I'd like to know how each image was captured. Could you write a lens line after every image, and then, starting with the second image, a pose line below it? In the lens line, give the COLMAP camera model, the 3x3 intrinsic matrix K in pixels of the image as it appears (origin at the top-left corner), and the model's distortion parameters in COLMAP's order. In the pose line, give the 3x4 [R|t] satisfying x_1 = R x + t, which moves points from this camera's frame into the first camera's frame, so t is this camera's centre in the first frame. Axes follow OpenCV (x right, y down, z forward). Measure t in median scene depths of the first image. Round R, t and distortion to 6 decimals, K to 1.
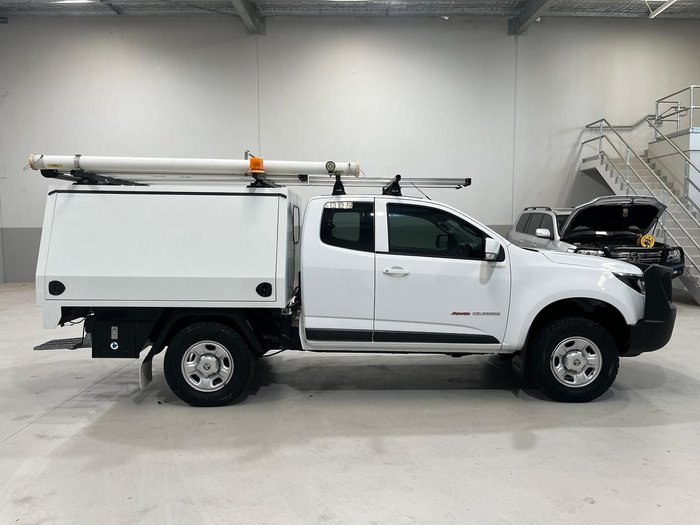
lens RADIAL K [[531.3, 0, 354.3], [0, 531.3, 262.4], [0, 0, 1]] dist [0.069214, -0.097461]
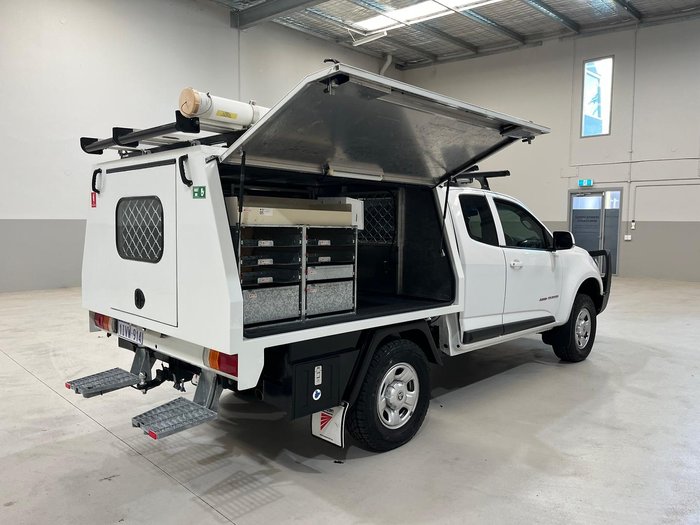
lens RADIAL K [[531.3, 0, 348.8], [0, 531.3, 262.4], [0, 0, 1]] dist [0.069214, -0.097461]
pose [[0.713140, -0.047660, 0.699400, -0.862656], [0.041491, 0.998807, 0.025757, -0.026694], [-0.699793, 0.010650, 0.714267, 0.478661]]
